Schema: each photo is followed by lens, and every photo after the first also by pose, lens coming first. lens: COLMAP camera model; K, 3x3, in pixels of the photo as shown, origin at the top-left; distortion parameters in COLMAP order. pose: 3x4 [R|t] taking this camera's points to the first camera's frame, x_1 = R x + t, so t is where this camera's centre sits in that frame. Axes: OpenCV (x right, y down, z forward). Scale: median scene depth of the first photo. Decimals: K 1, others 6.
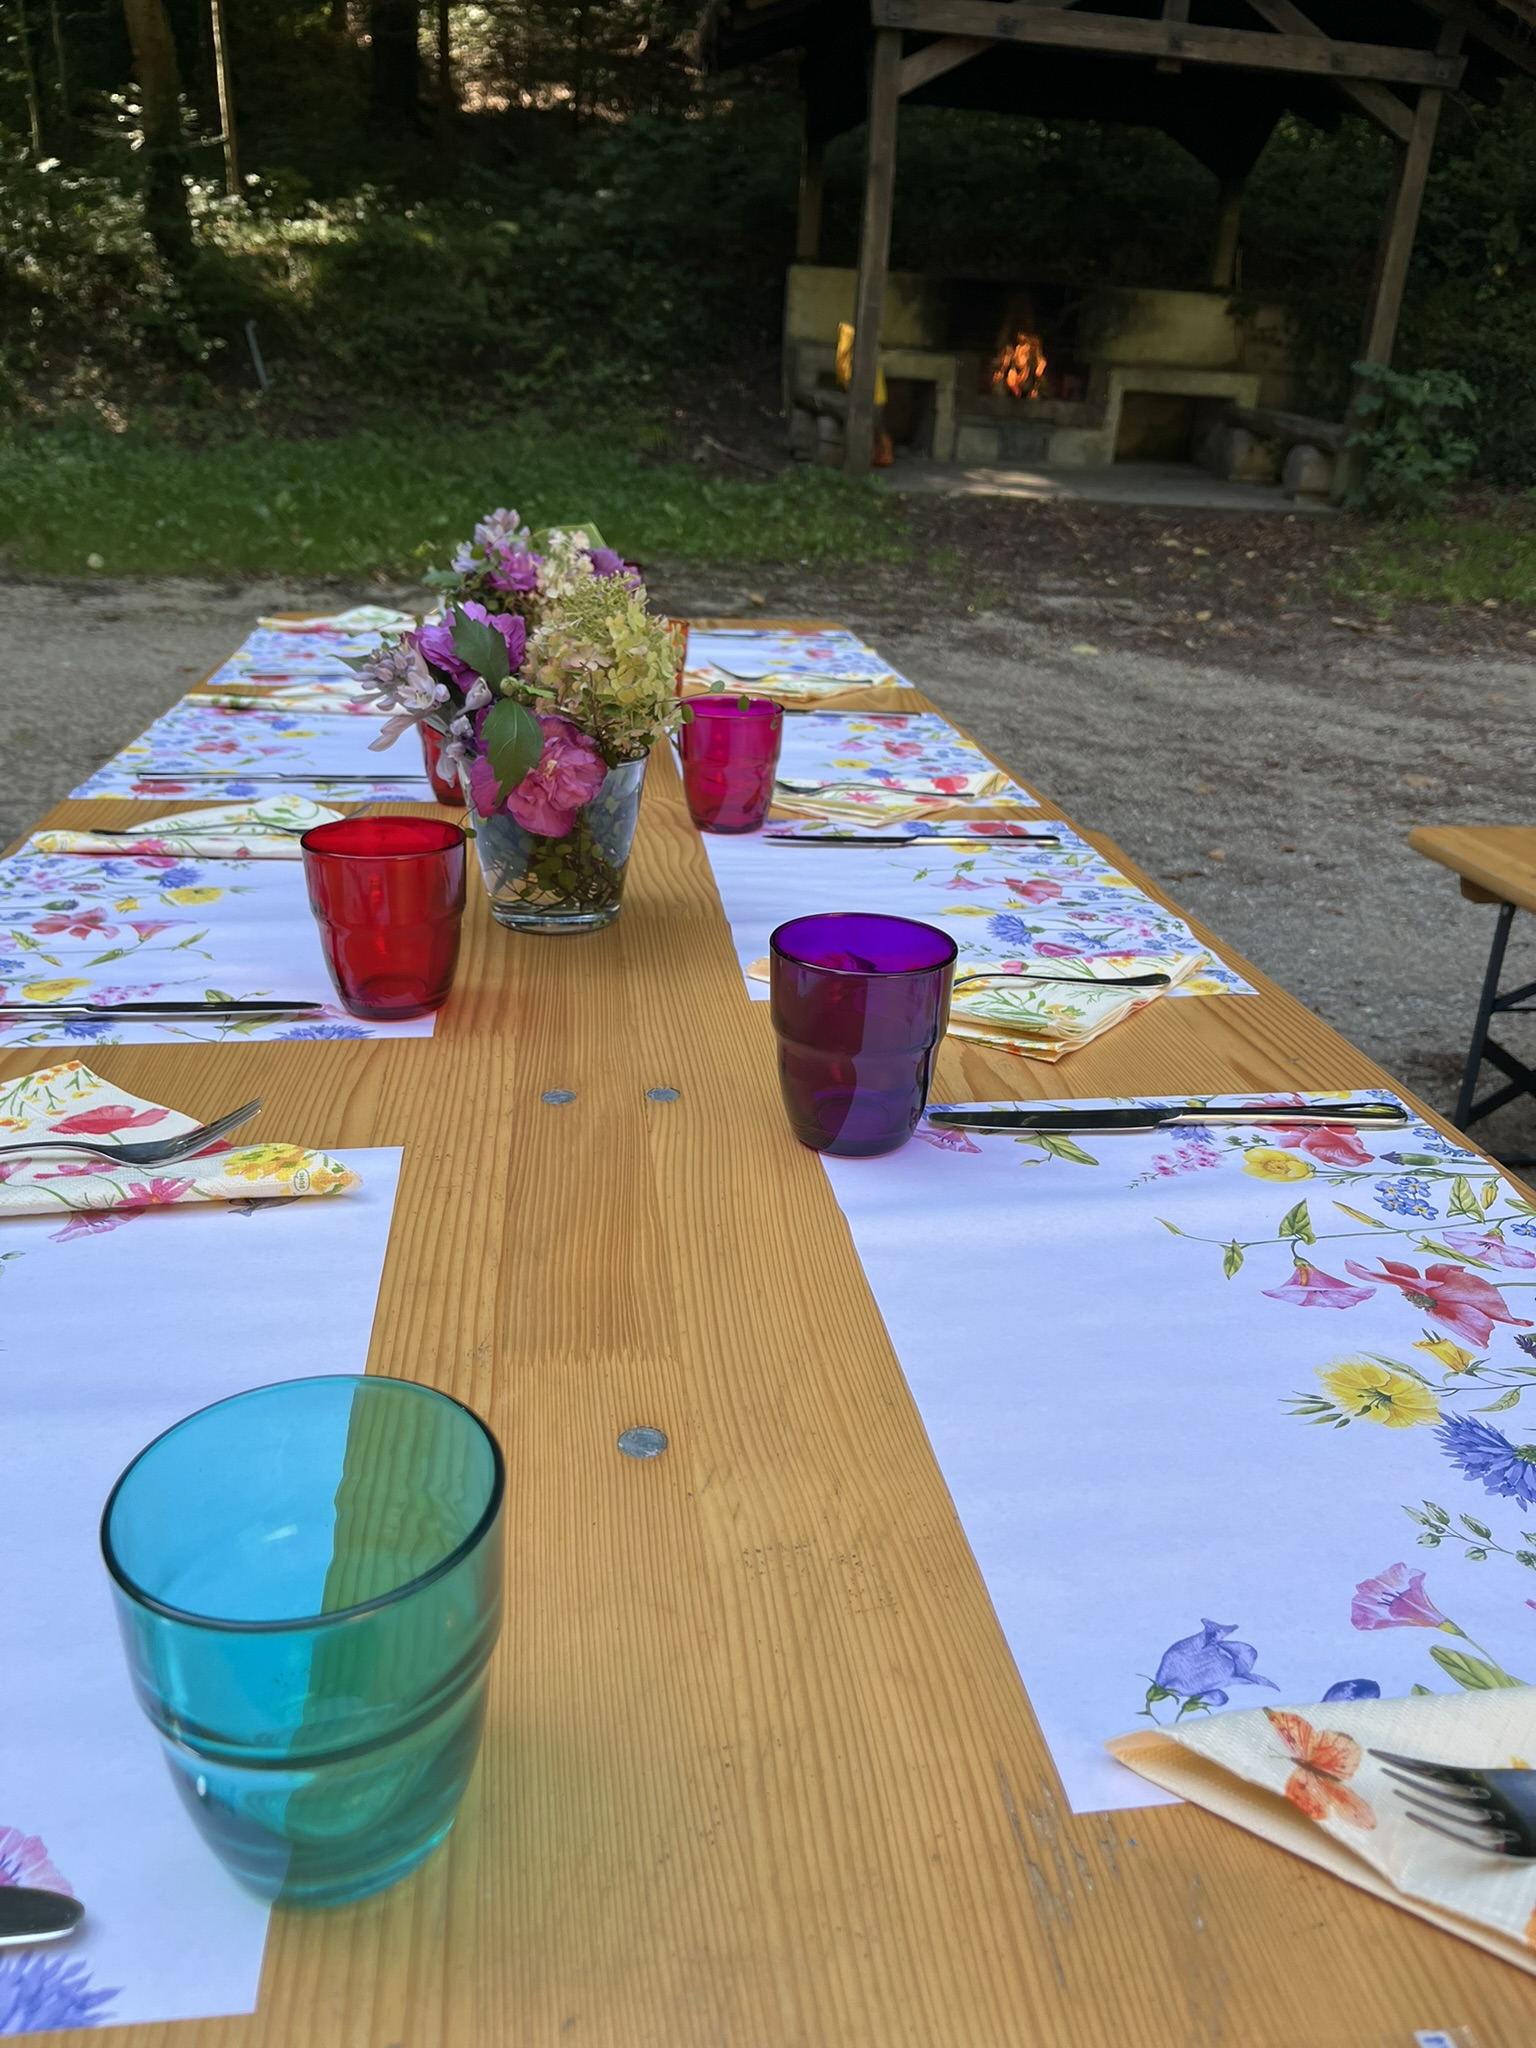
lens RADIAL K [[1523.8, 0, 768.0], [0, 1523.8, 1024.0], [0, 0, 1]] dist [0.071039, -0.105425]
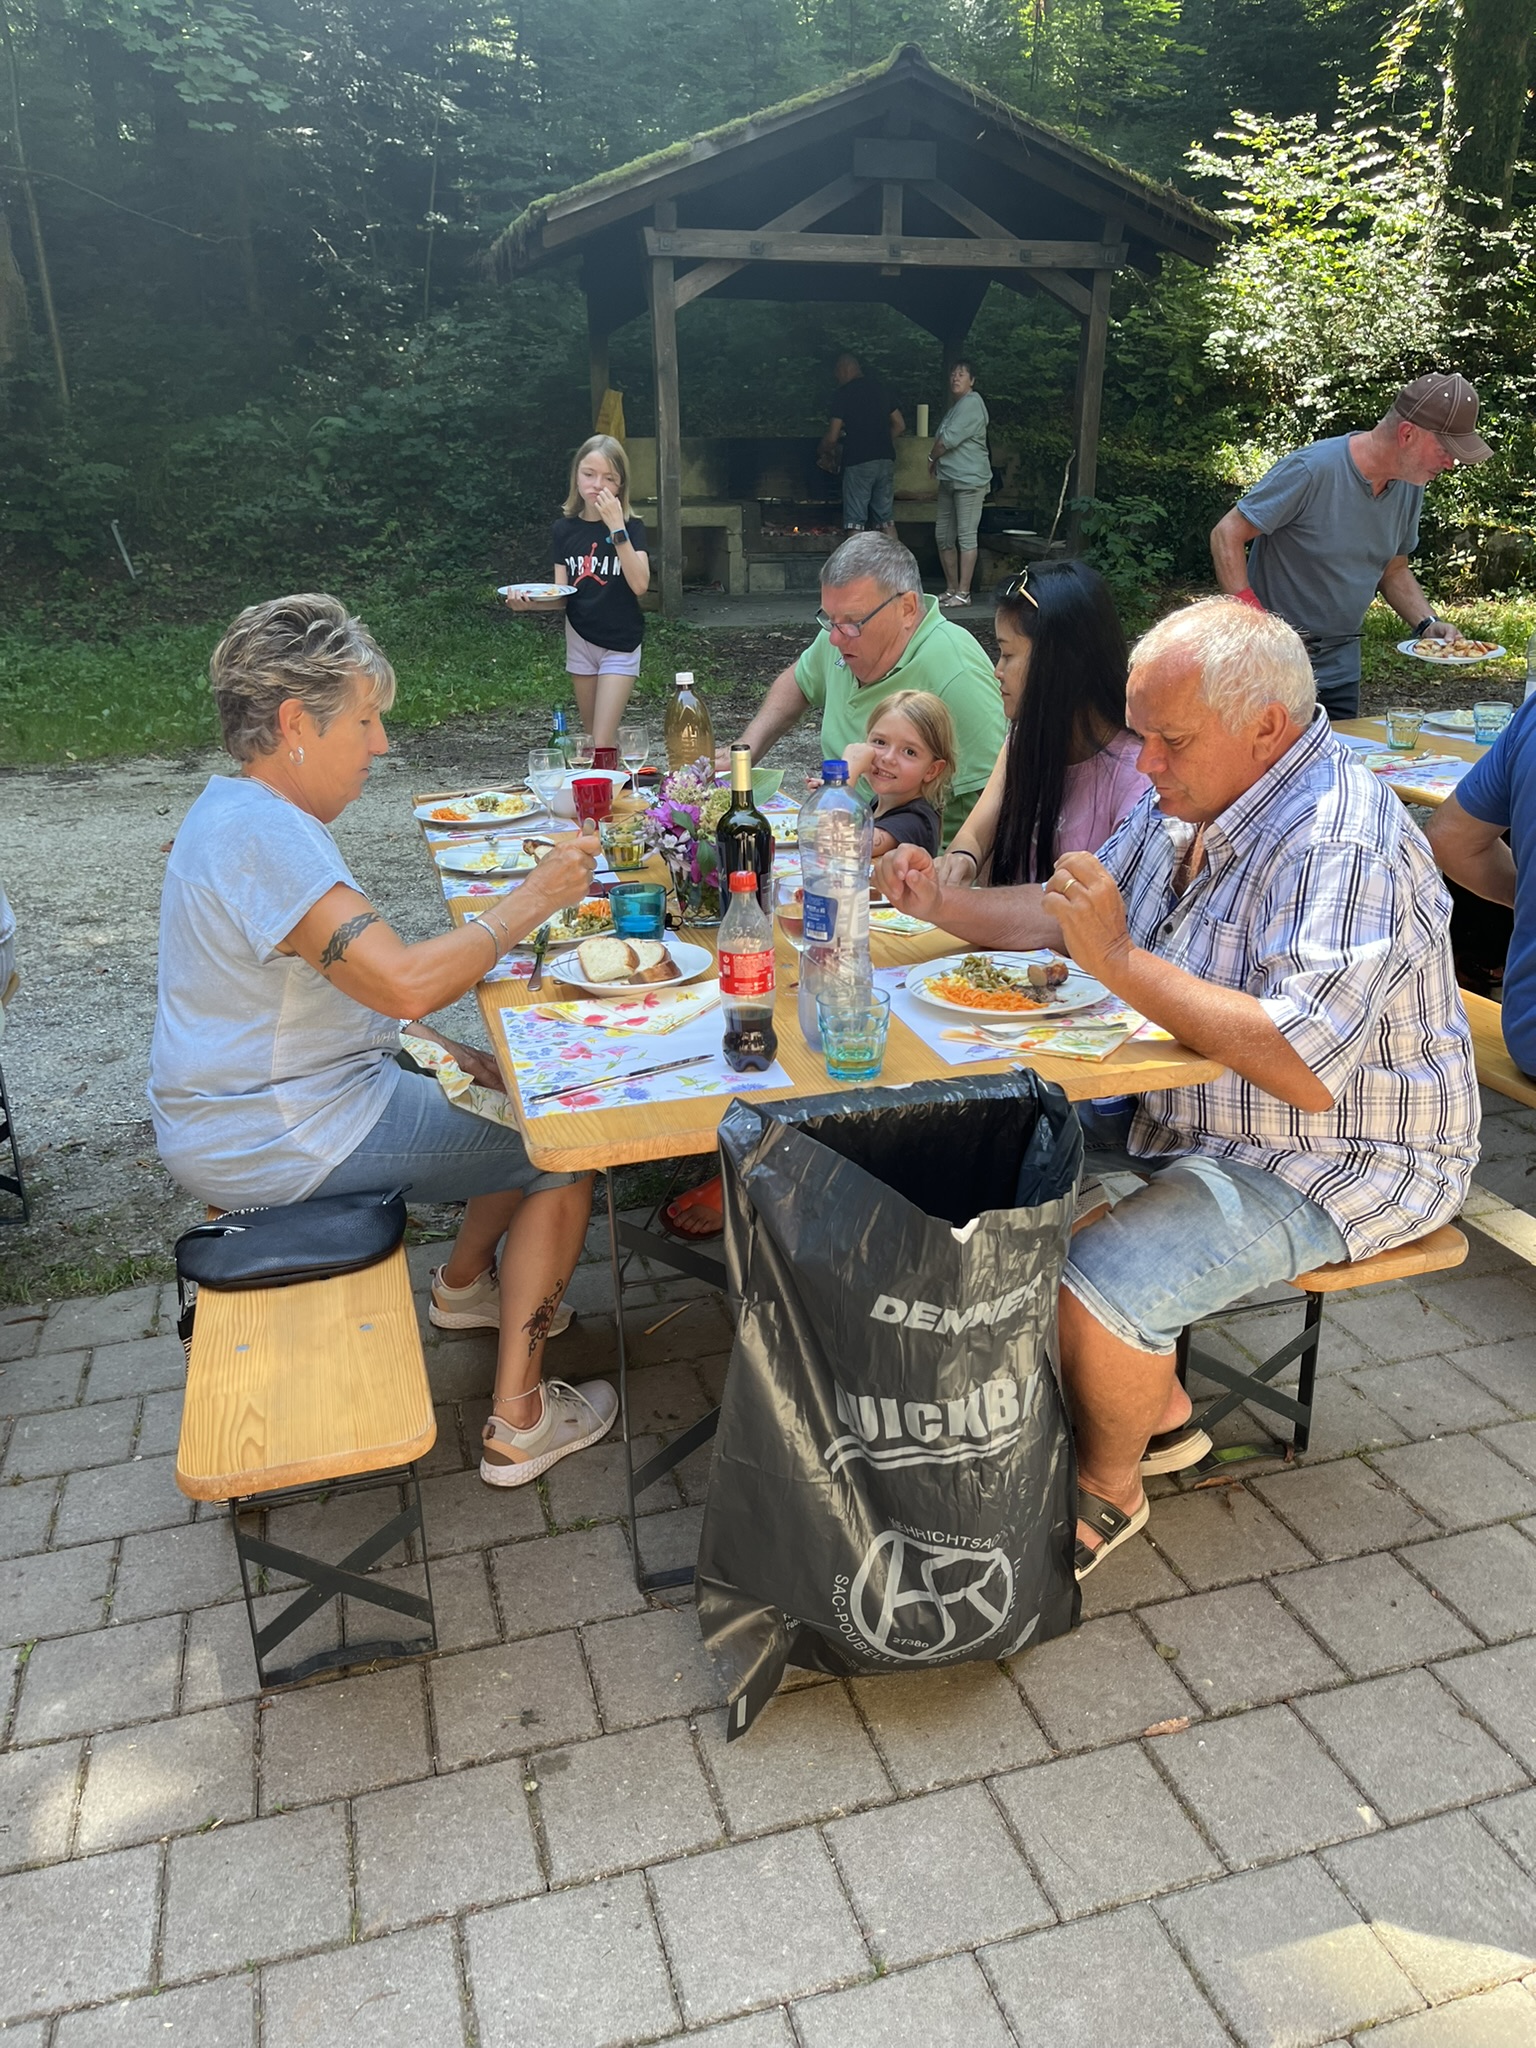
lens RADIAL K [[1510.4, 0, 768.0], [0, 1510.4, 1024.0], [0, 0, 1]] dist [0.083236, -0.109106]
pose [[0.987620, -0.108624, 0.113168, -0.031347], [0.115220, 0.991901, -0.053455, 0.021075], [-0.106445, 0.065833, 0.992137, -0.127354]]
